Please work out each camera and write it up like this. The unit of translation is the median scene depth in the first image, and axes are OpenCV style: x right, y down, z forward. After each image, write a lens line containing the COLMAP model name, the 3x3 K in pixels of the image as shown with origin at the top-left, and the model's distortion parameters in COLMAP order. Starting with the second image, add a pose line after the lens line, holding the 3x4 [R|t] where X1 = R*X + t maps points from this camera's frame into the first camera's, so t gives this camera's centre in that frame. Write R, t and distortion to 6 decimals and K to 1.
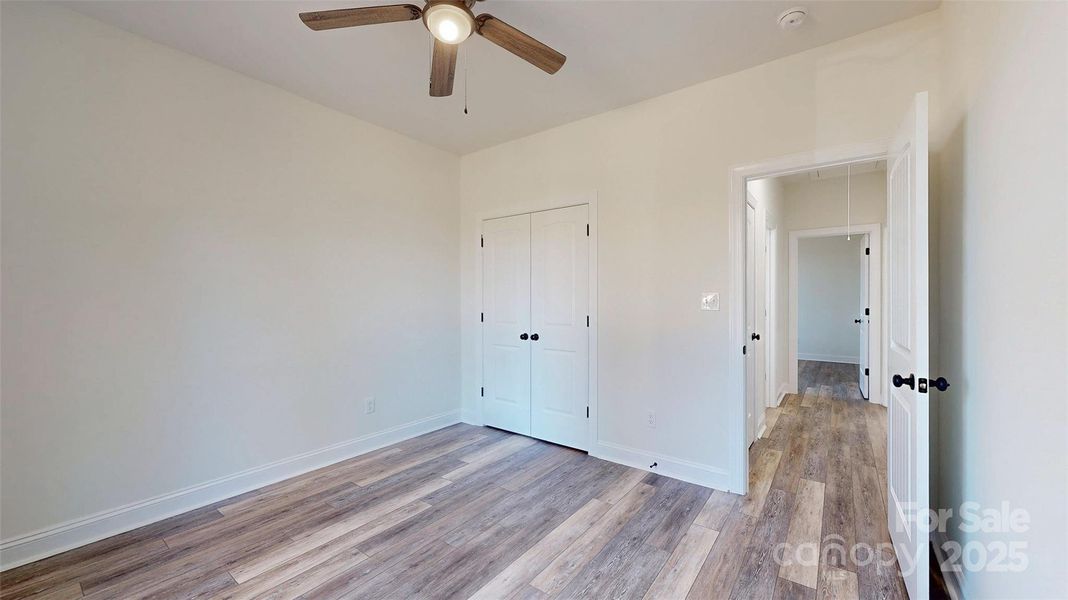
lens RADIAL K [[392.7, 0, 526.0], [0, 392.7, 300.1], [0, 0, 1]] dist [-0.002112, 0.000507]
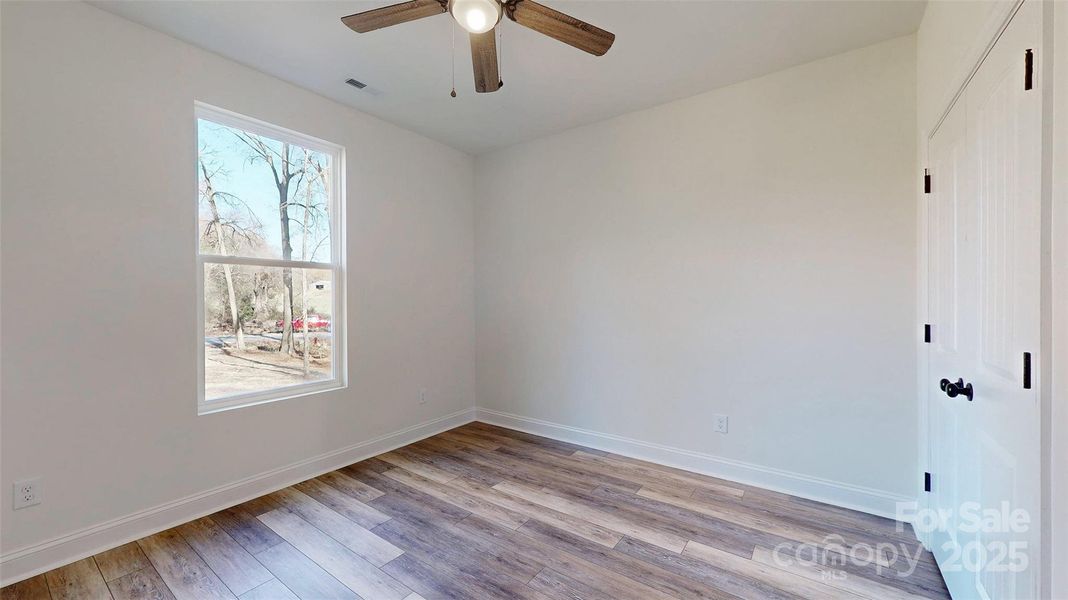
lens RADIAL K [[392.7, 0, 568.1], [0, 392.7, 297.9], [0, 0, 1]] dist [-0.002112, 0.000507]
pose [[0.101934, 0.001246, -0.994790, 0.526632], [-0.002511, 0.999996, 0.000995, -0.001669], [0.994788, 0.002396, 0.101937, 0.758306]]
